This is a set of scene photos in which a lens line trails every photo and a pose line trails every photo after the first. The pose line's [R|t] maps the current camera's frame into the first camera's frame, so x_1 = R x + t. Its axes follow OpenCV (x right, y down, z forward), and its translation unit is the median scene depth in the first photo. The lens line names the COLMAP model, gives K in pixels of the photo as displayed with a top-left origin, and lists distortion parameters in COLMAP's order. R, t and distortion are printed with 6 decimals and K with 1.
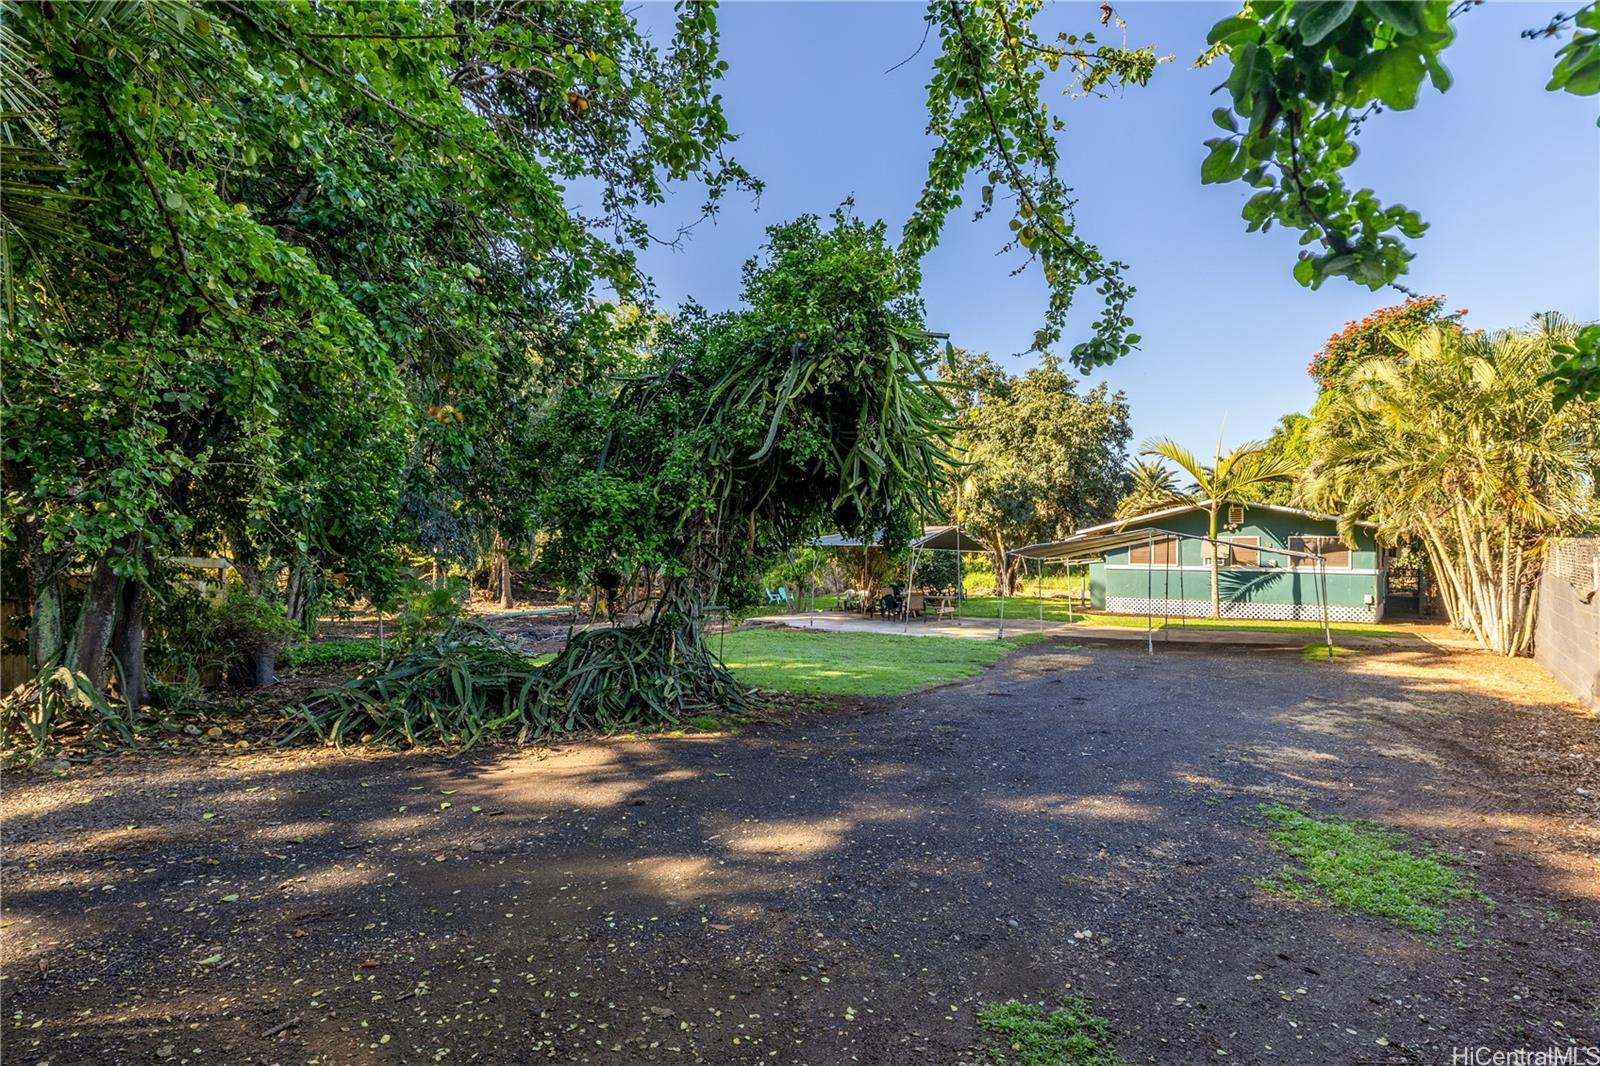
lens RADIAL K [[783.8, 0, 800.3], [0, 783.8, 538.2], [0, 0, 1]] dist [-0.002389, -0.000232]
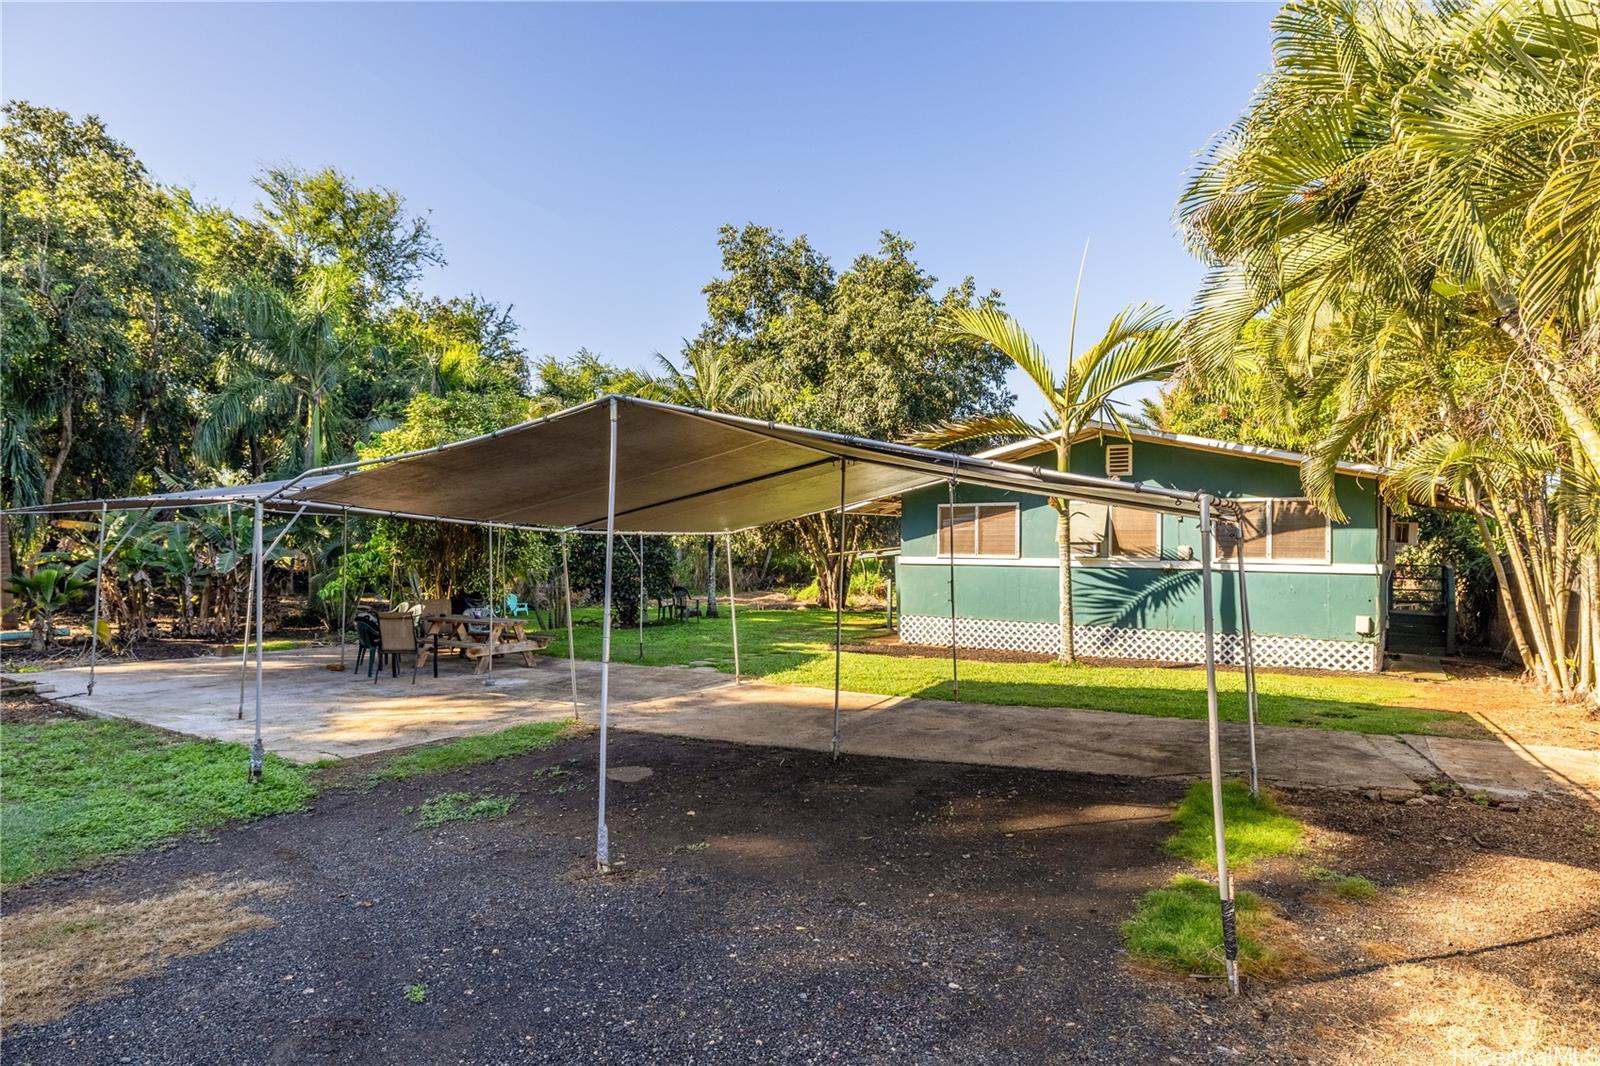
lens RADIAL K [[923.4, 0, 799.3], [0, 923.4, 531.6], [0, 0, 1]] dist [0.003741, 0.000472]
pose [[0.995836, 0.002942, 0.091117, 0.294038], [-0.002813, 0.999995, -0.001547, 0.019653], [-0.091121, 0.001284, 0.995839, 0.417255]]
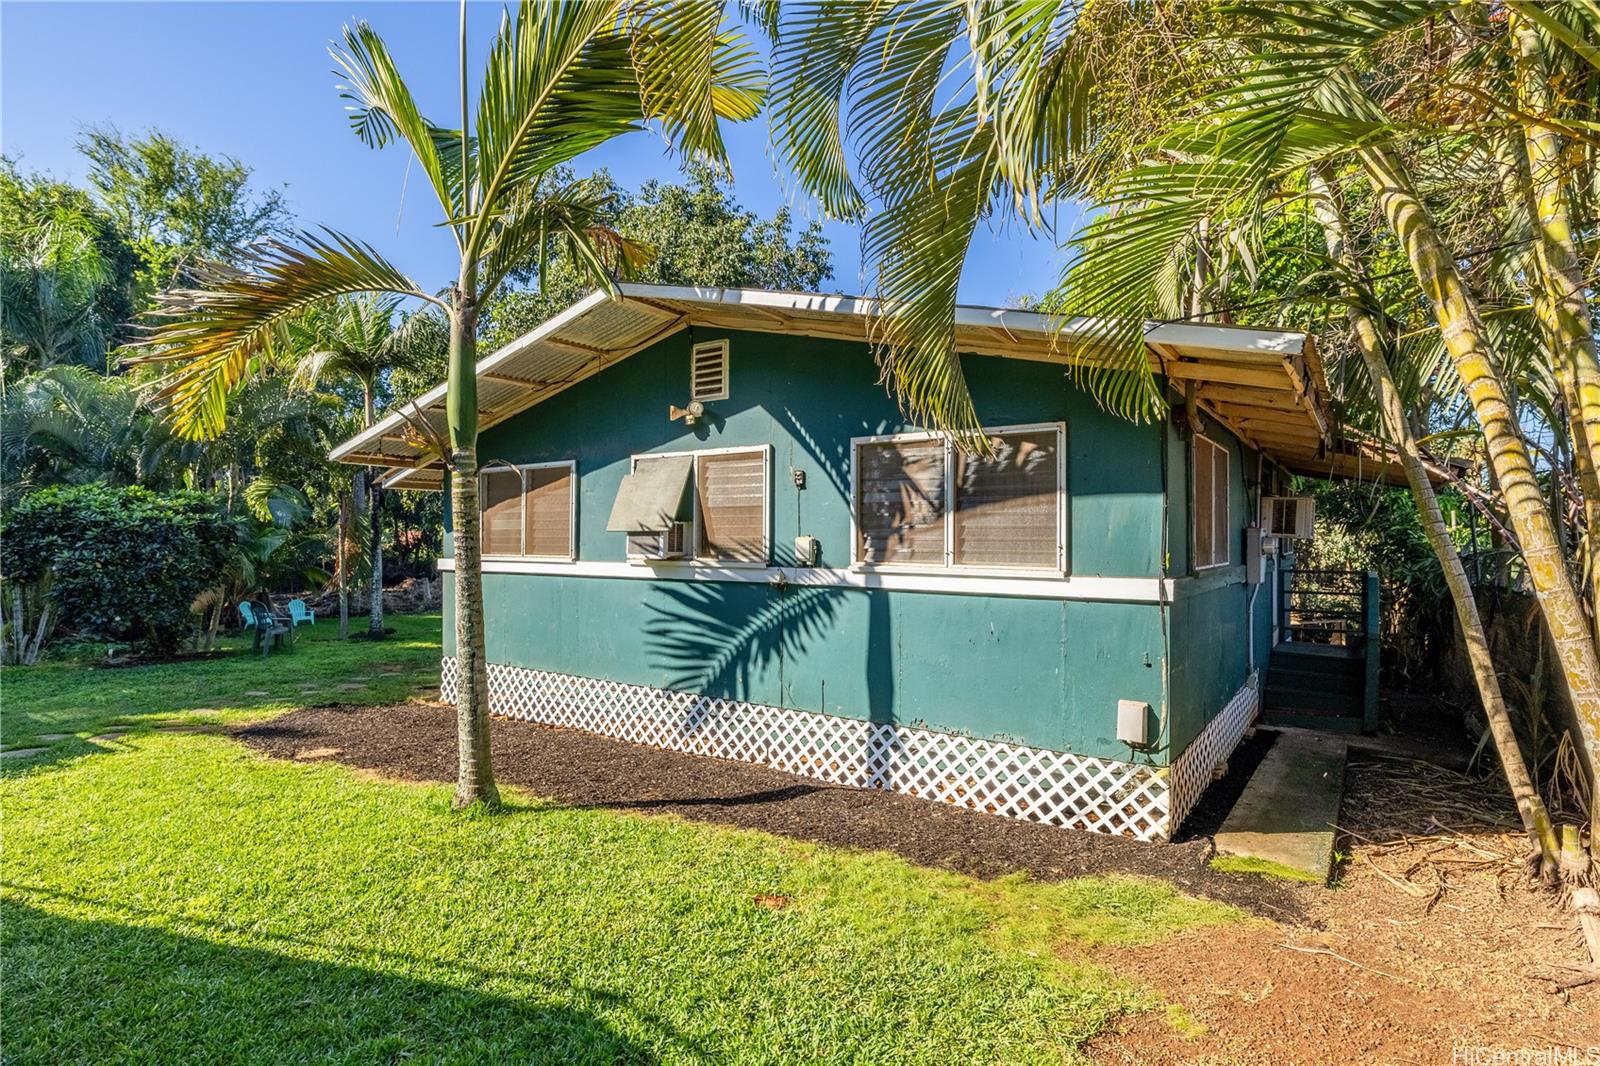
lens RADIAL K [[829.3, 0, 800.4], [0, 829.3, 536.7], [0, 0, 1]] dist [0.002546, 0.001220]
pose [[0.997350, 0.000859, 0.072751, 0.572096], [-0.001045, 0.999996, 0.002523, 0.026236], [-0.072749, -0.002593, 0.997347, 0.725036]]
